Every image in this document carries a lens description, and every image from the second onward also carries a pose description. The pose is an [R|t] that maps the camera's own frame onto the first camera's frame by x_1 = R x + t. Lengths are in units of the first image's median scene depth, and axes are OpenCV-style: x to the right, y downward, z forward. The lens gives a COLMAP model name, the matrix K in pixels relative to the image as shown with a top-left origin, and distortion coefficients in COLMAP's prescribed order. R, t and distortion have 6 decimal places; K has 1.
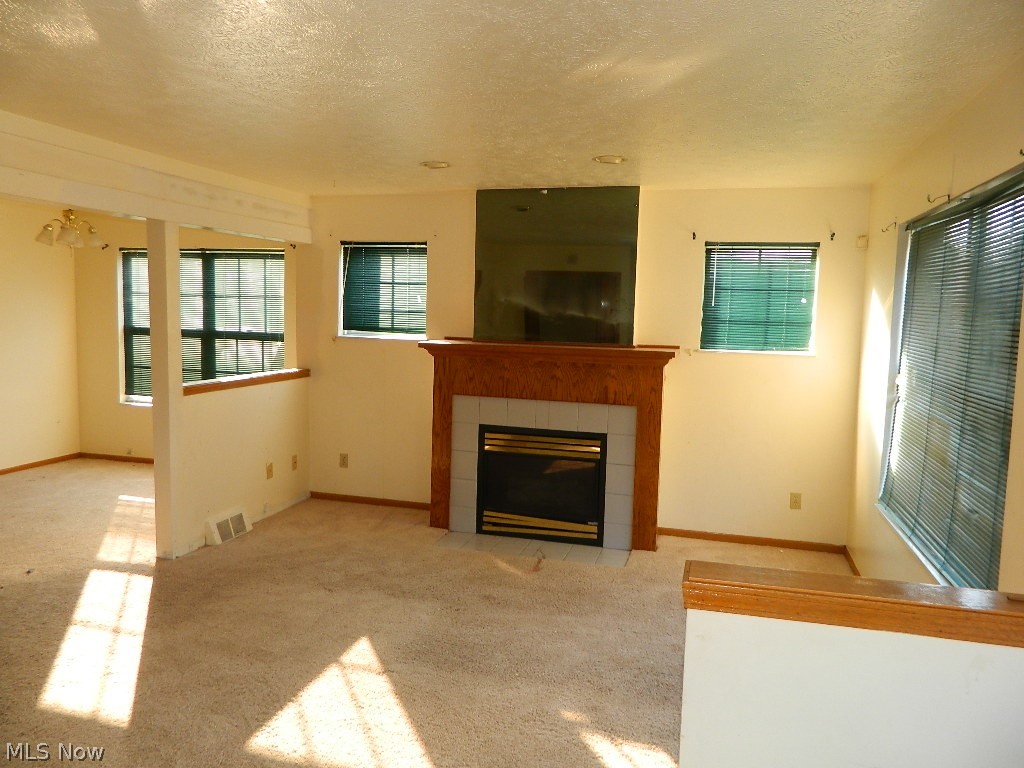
lens RADIAL K [[761.8, 0, 512.3], [0, 761.8, 381.6], [0, 0, 1]] dist [0.008176, 0.003287]
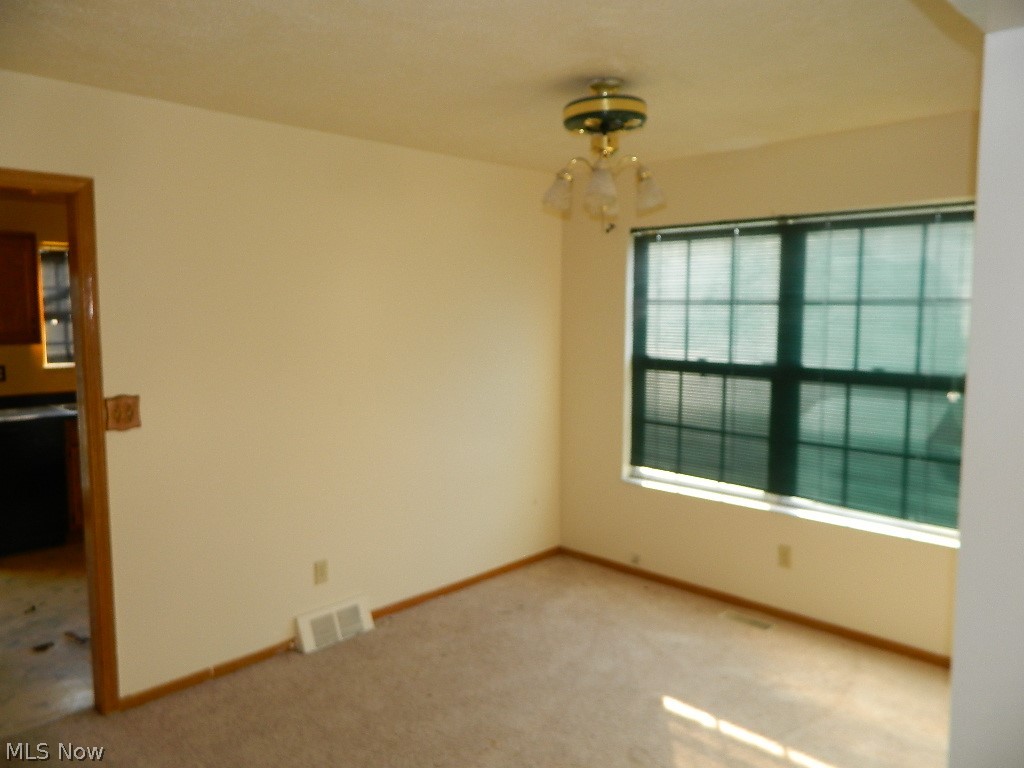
lens RADIAL K [[761.8, 0, 512.4], [0, 761.8, 380.9], [0, 0, 1]] dist [0.008176, 0.003287]
pose [[0.878825, 0.022688, -0.476604, -0.311277], [-0.027141, 0.999629, -0.002459, -0.049556], [0.476372, 0.015097, 0.879114, 0.427634]]
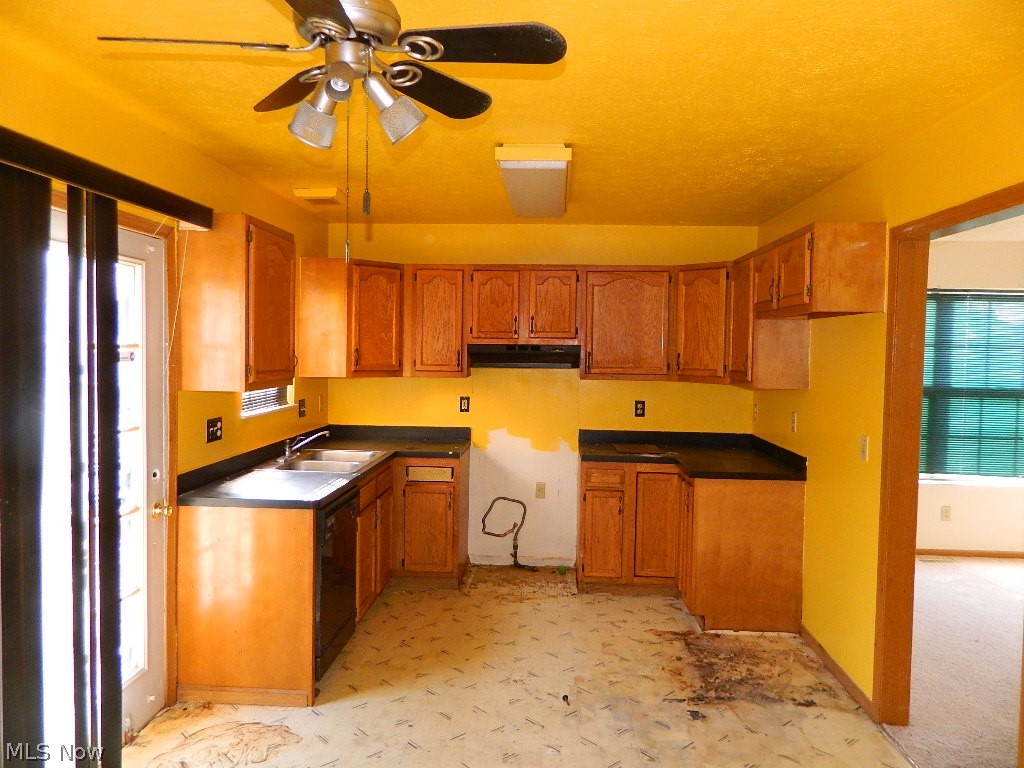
lens RADIAL K [[761.8, 0, 512.1], [0, 761.8, 384.2], [0, 0, 1]] dist [0.008176, 0.003287]
pose [[0.978535, -0.025432, 0.204503, -1.025206], [0.032729, 0.998940, -0.032377, -0.058837], [-0.203463, 0.038376, 0.978330, 0.283302]]
